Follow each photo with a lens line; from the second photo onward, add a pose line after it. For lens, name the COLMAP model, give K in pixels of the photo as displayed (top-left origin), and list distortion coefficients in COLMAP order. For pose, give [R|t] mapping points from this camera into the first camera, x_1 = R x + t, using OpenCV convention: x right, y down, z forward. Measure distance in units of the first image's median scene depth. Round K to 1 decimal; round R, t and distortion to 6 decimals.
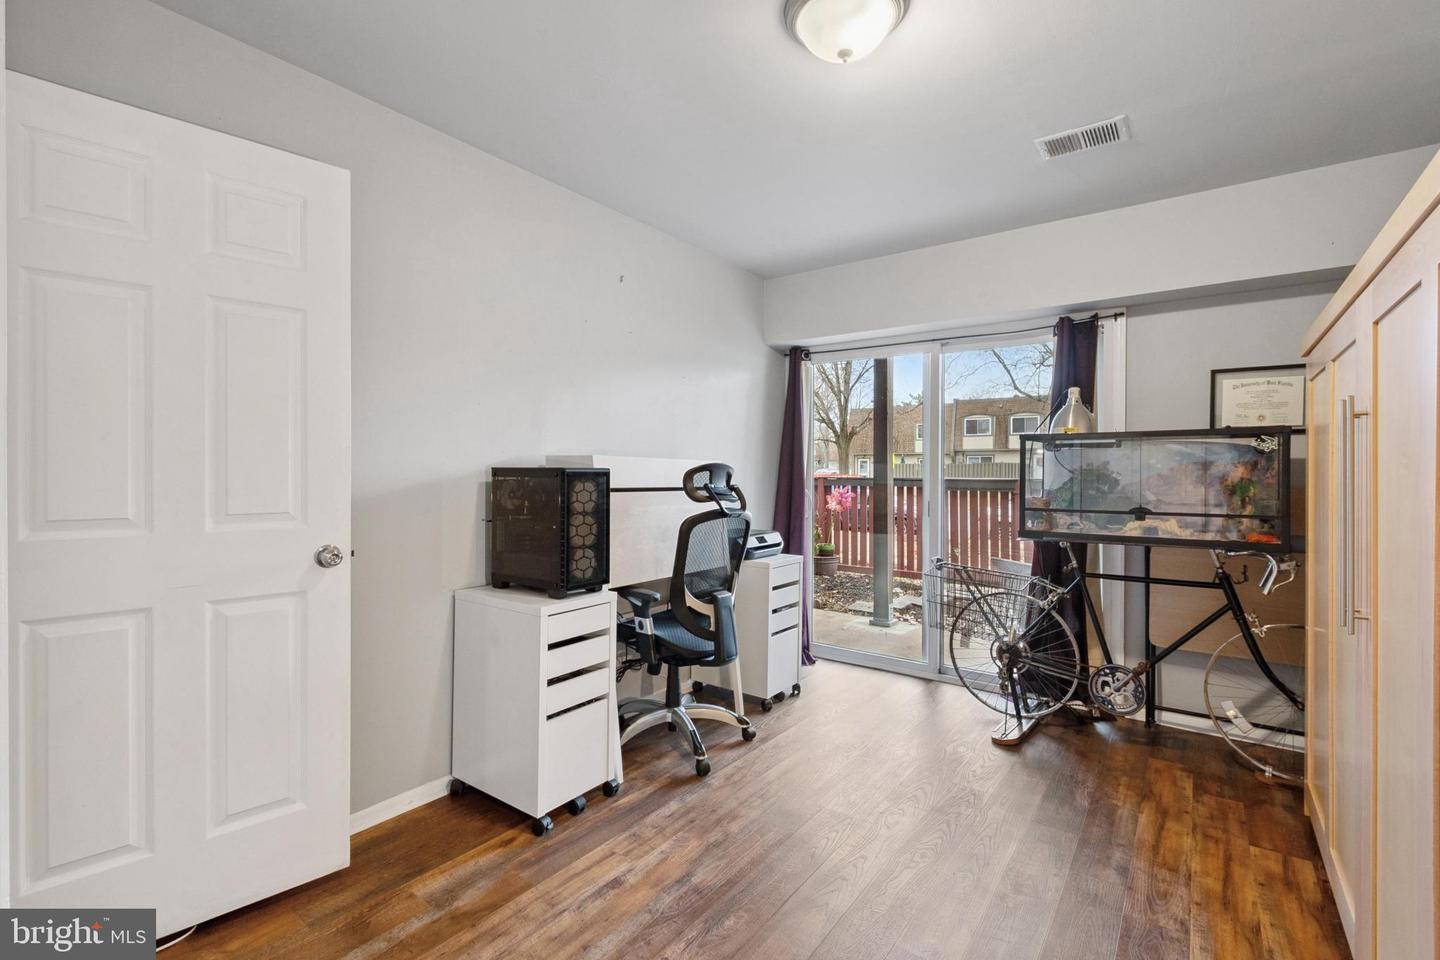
lens RADIAL K [[646.2, 0, 726.2], [0, 646.2, 461.8], [0, 0, 1]] dist [-0.000204, -0.000152]
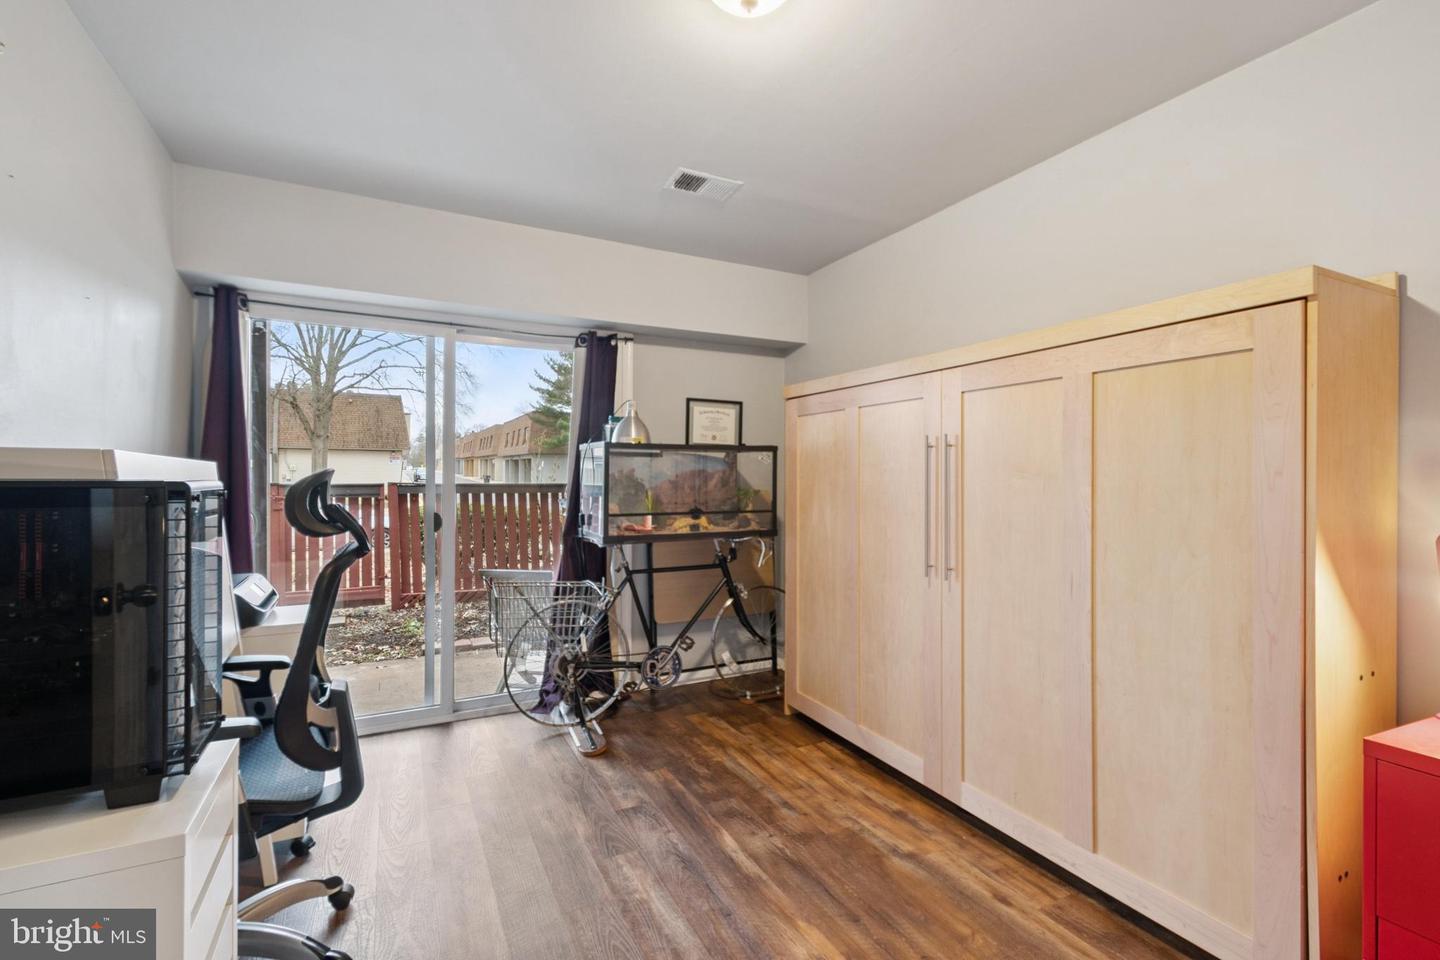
lens RADIAL K [[641.8, 0, 720.0], [0, 641.8, 480.0], [0, 0, 1]] dist [0.020455, -0.000300]
pose [[0.452512, -0.008831, 0.891714, -0.363263], [-0.013305, 0.999773, 0.016652, -0.002720], [-0.891659, -0.019399, 0.452292, 0.389582]]
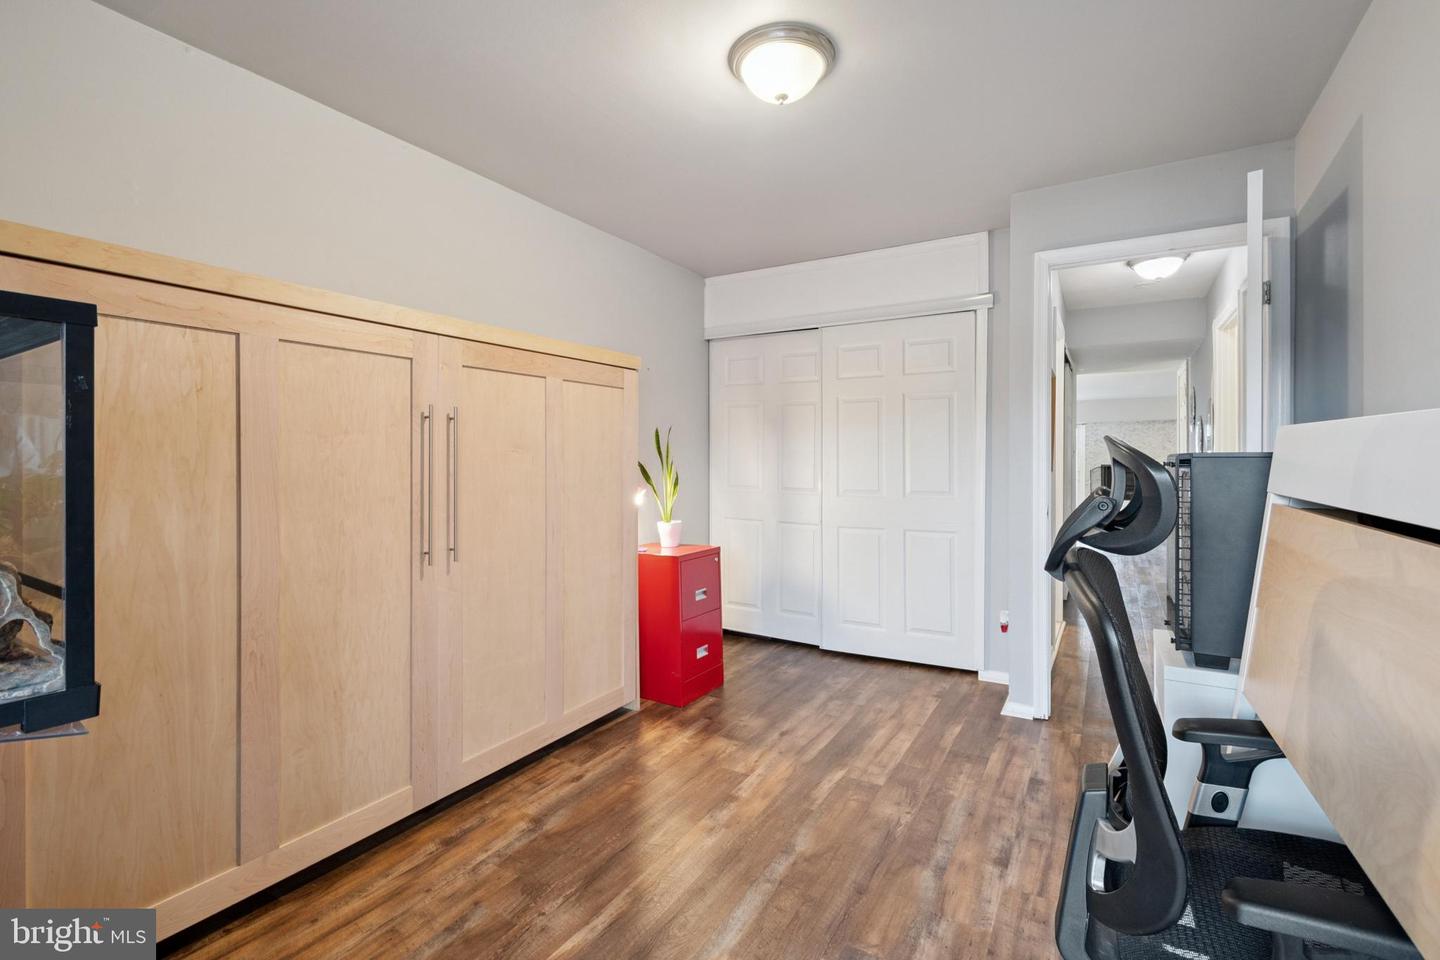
lens RADIAL K [[646.2, 0, 726.2], [0, 646.2, 461.8], [0, 0, 1]] dist [-0.000204, -0.000152]
pose [[-0.995171, -0.002711, -0.098121, 0.234648], [-0.001749, 0.999950, -0.009887, 0.021462], [0.098143, -0.009667, -0.995125, 1.285300]]
